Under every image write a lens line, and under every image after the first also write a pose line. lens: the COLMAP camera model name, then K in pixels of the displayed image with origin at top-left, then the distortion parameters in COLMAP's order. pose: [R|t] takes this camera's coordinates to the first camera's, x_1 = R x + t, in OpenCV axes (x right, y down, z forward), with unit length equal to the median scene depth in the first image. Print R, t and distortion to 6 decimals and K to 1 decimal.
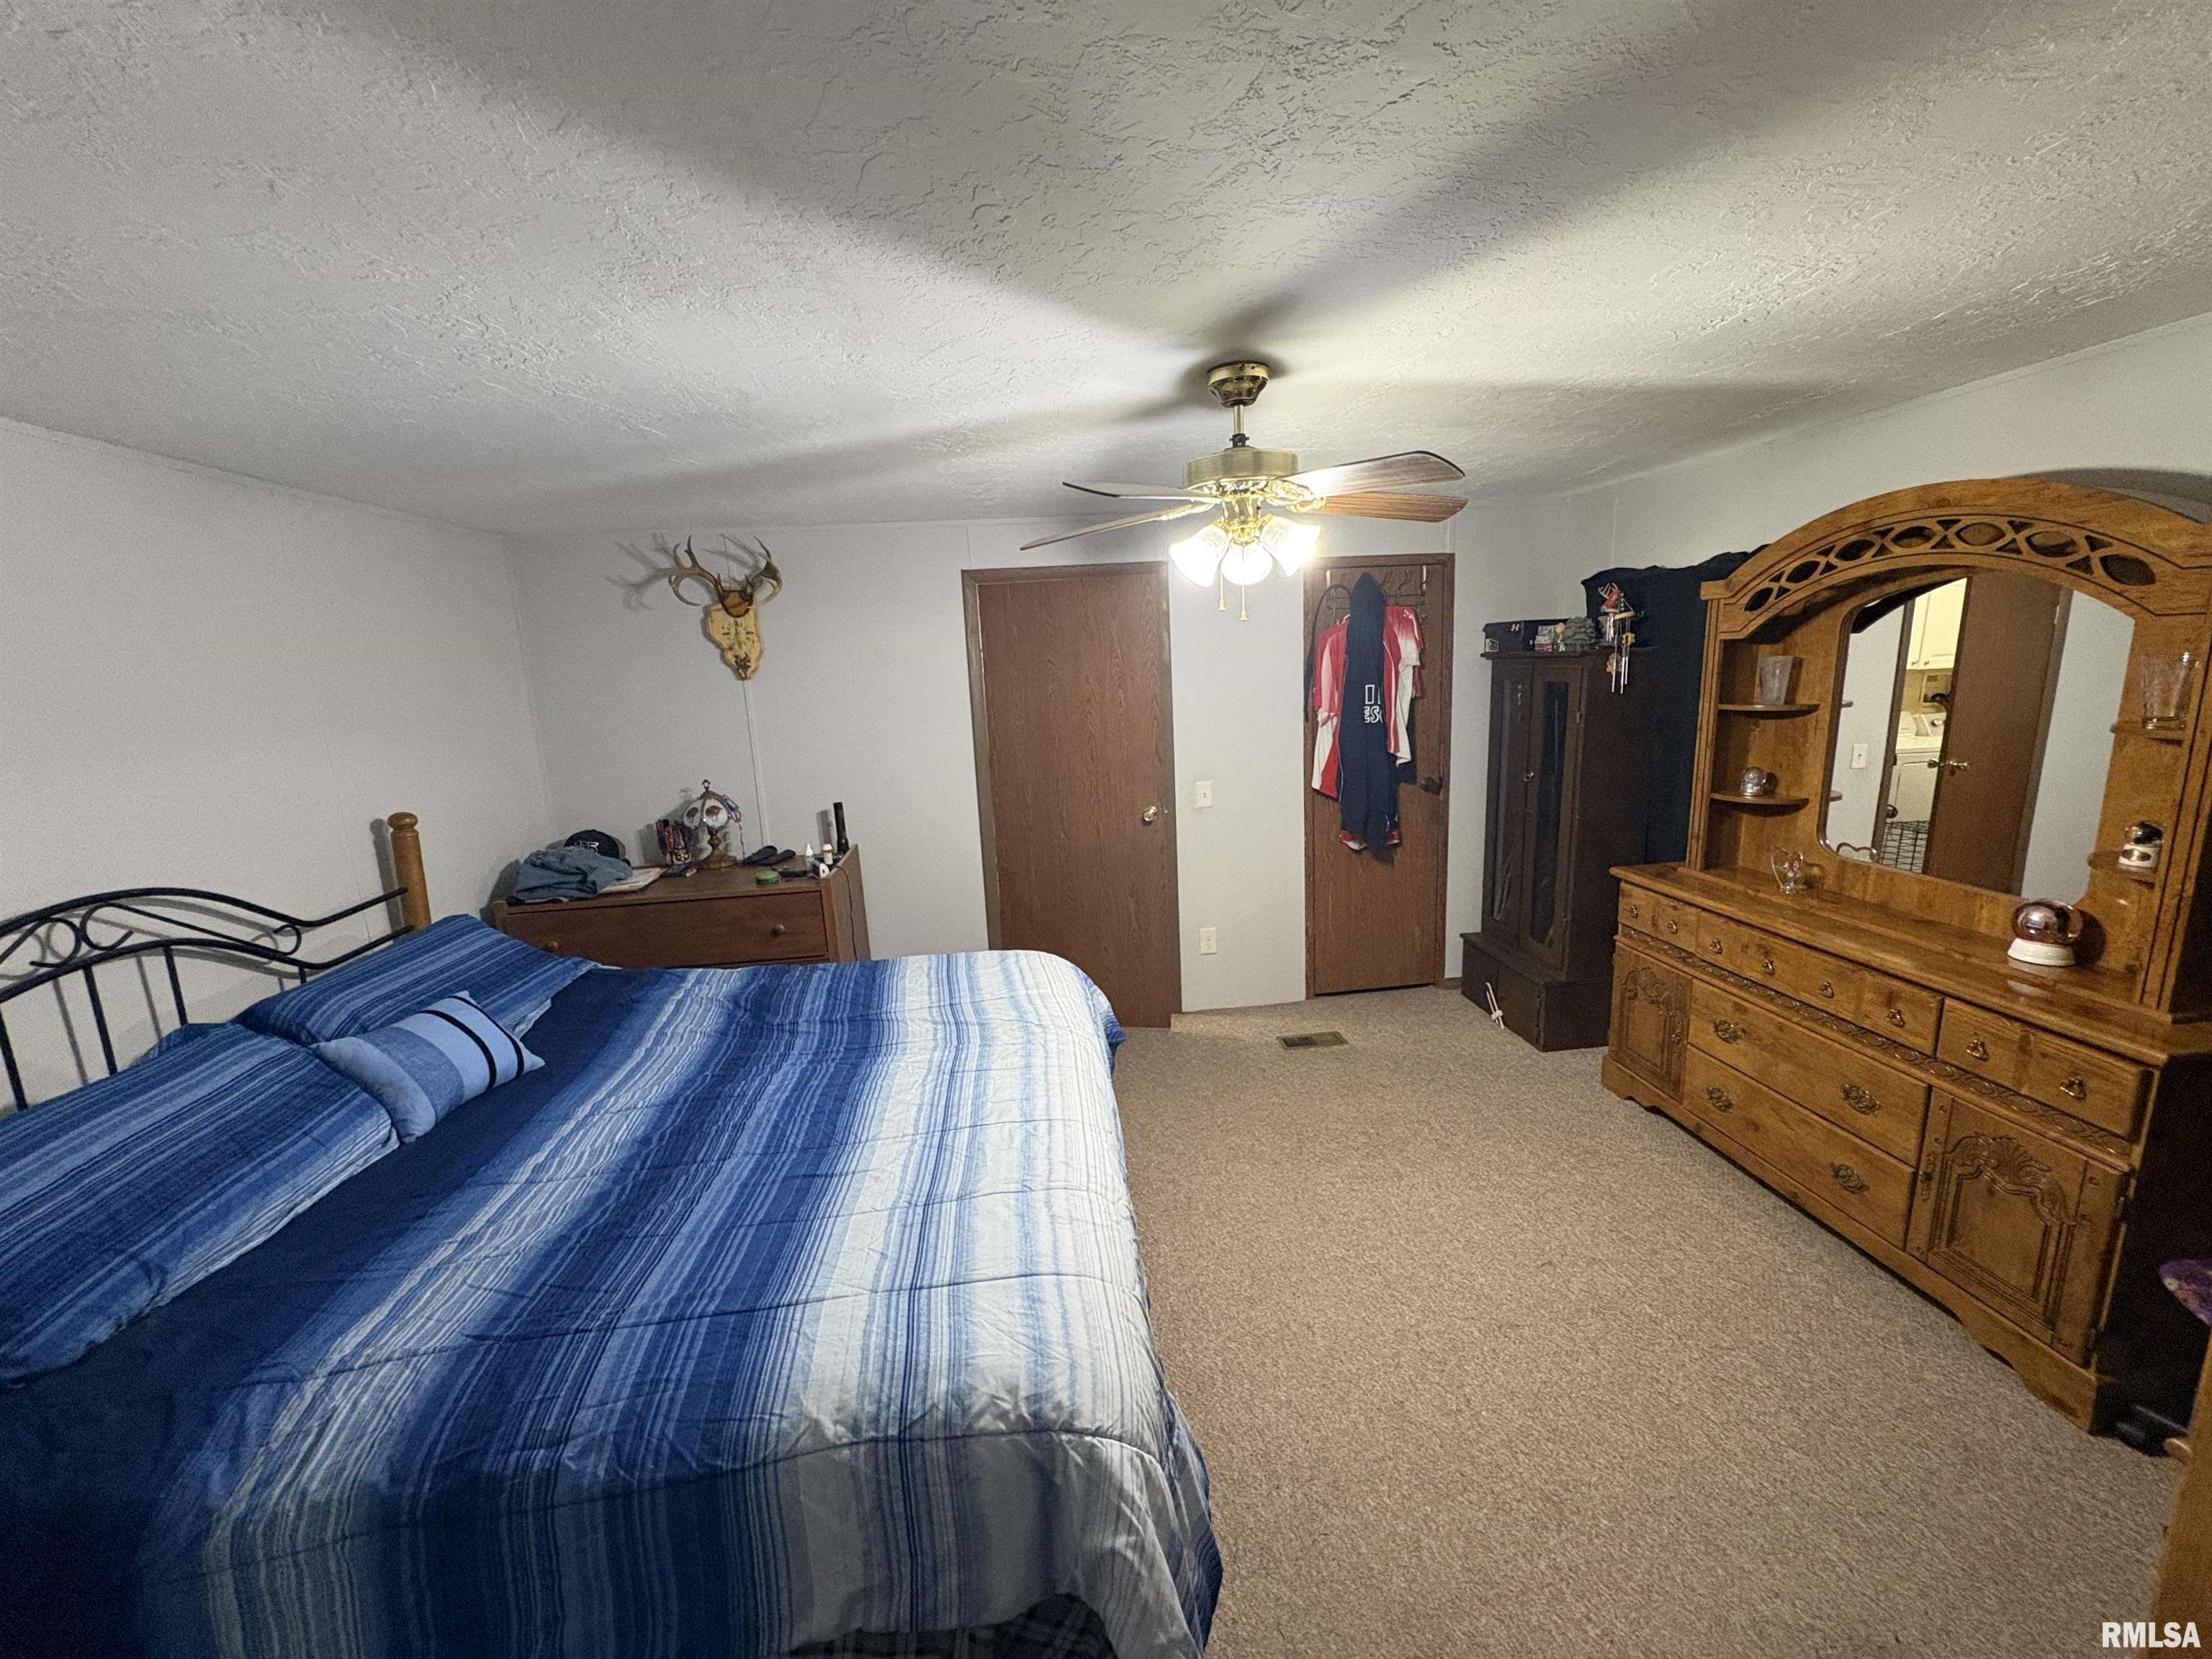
lens RADIAL K [[881.4, 0, 1106.0], [0, 881.4, 829.5], [0, 0, 1]] dist [0.000404, 0.000212]
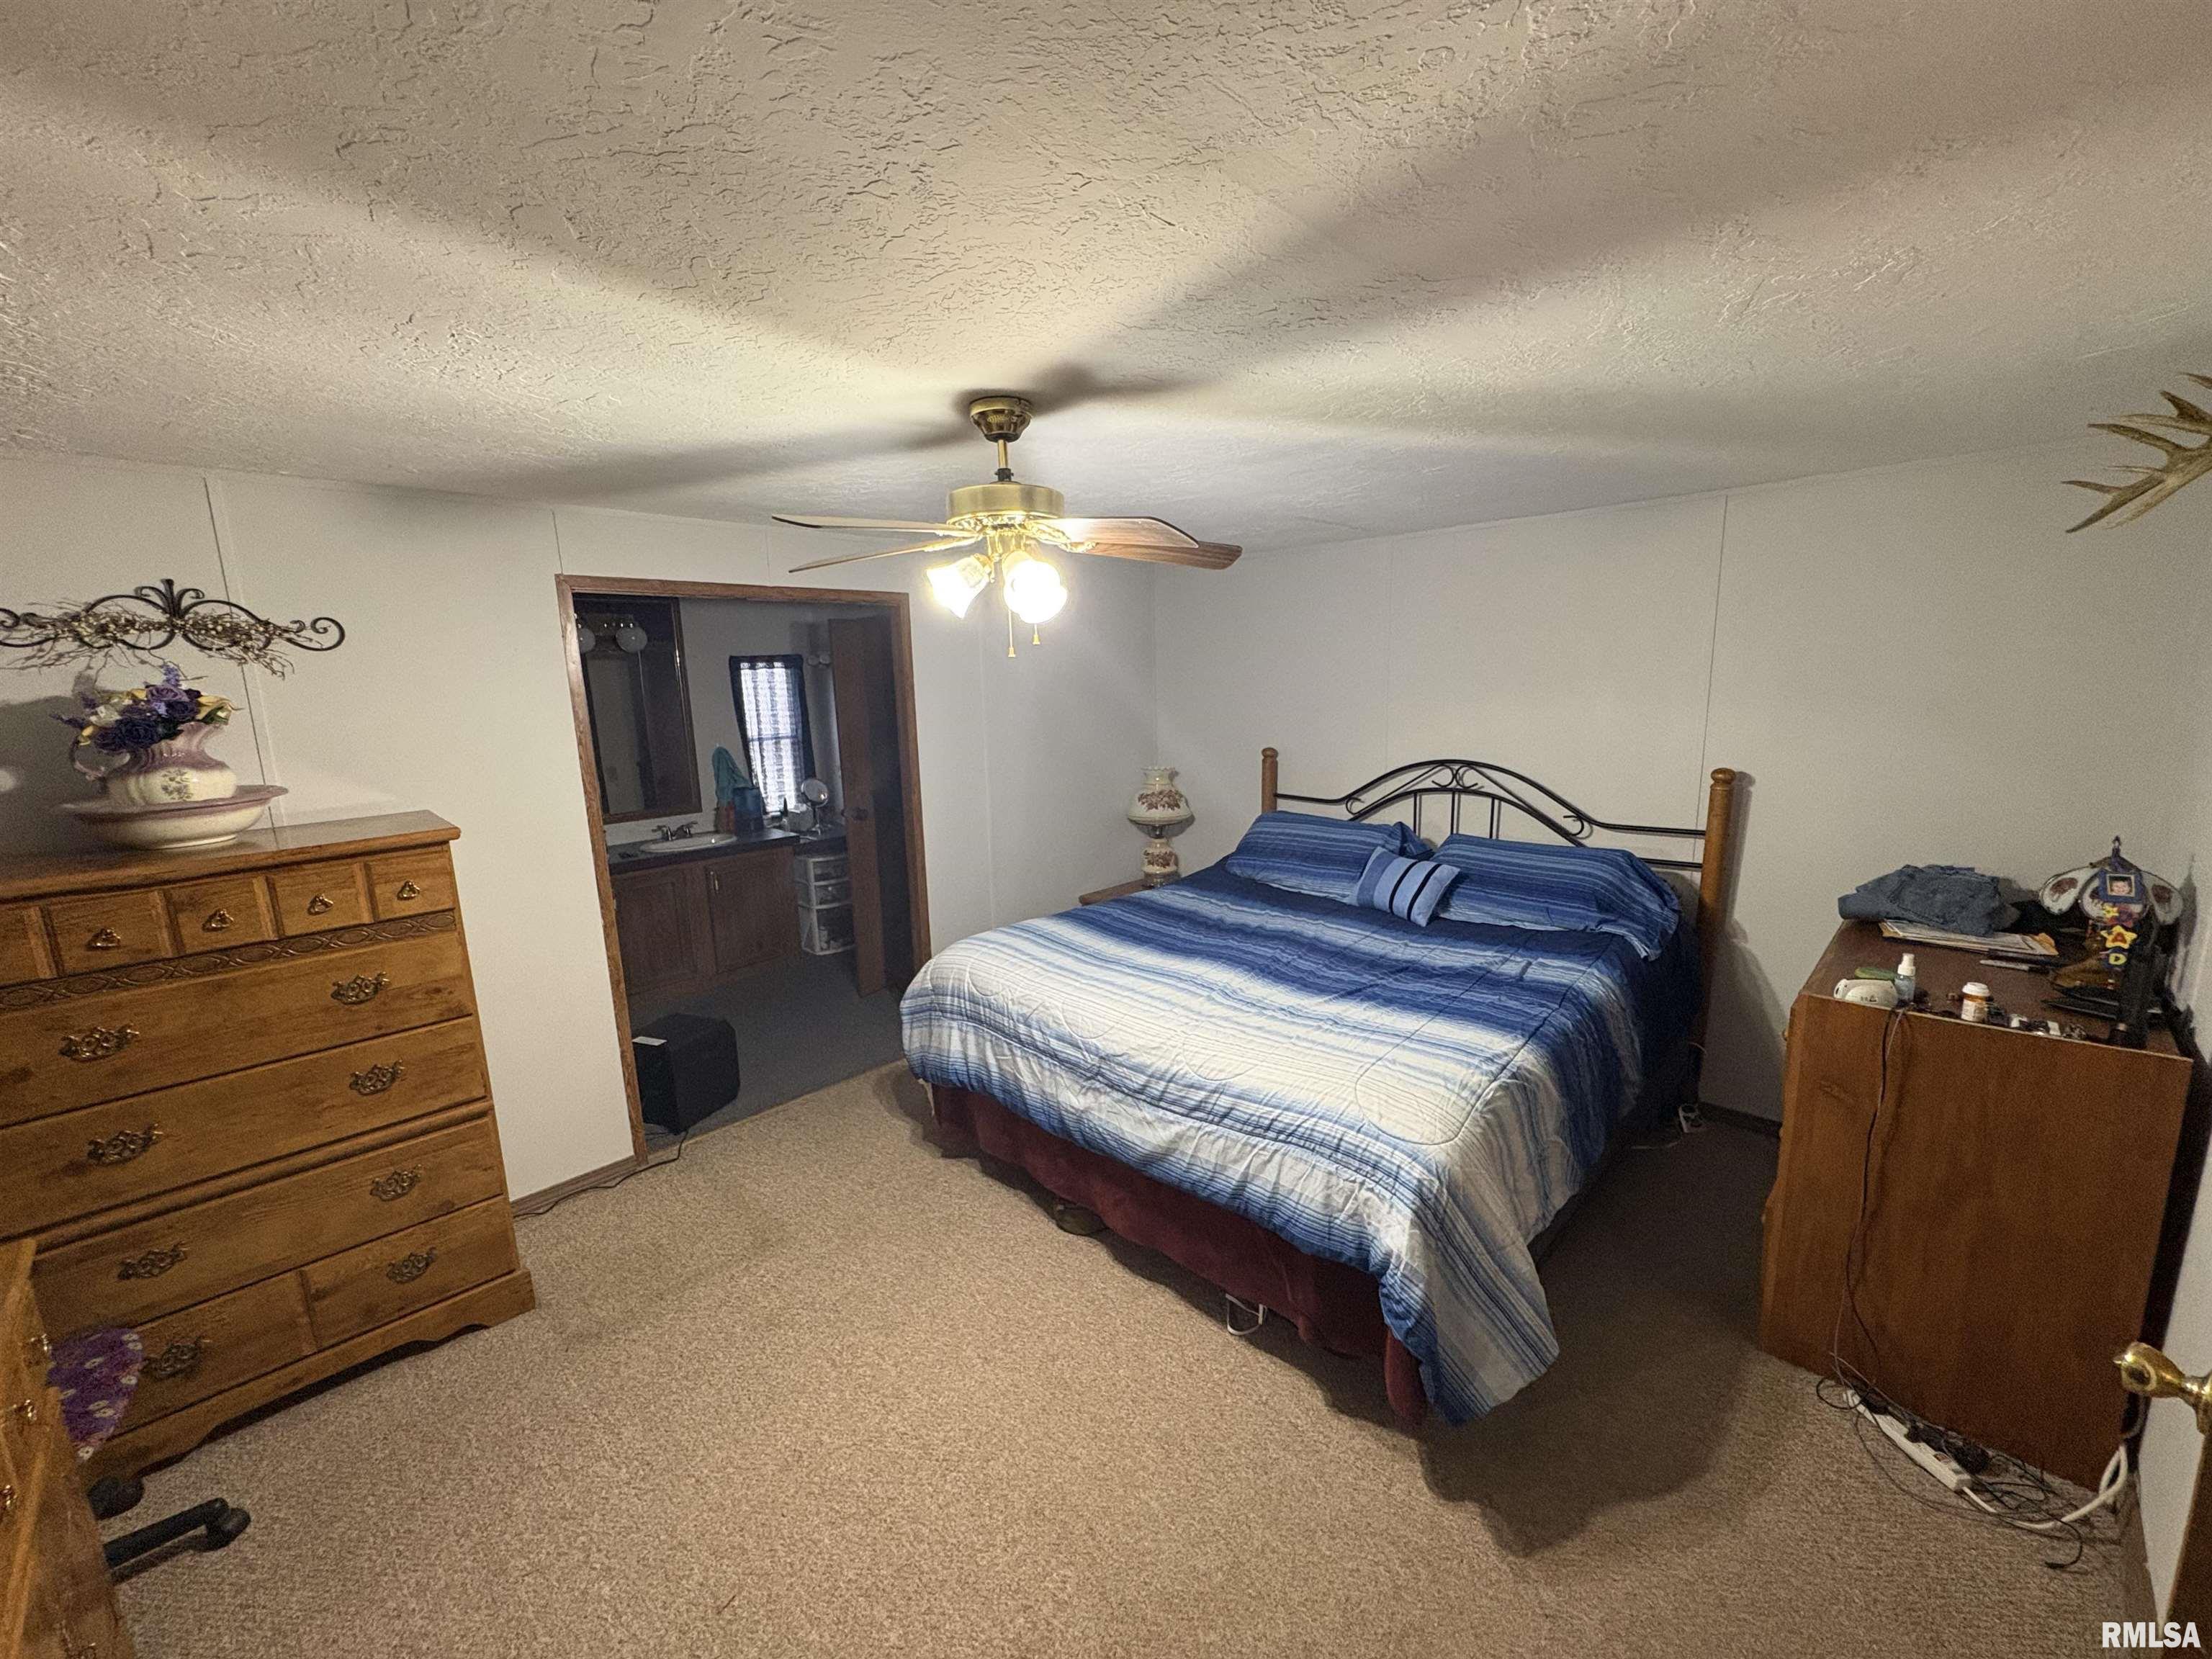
lens RADIAL K [[881.4, 0, 1106.0], [0, 881.4, 829.5], [0, 0, 1]] dist [0.000404, 0.000212]
pose [[-0.785127, 0.183757, -0.591446, 0.718773], [-0.037493, 0.939117, 0.341546, -0.424659], [0.618198, 0.290332, -0.730437, 1.929505]]
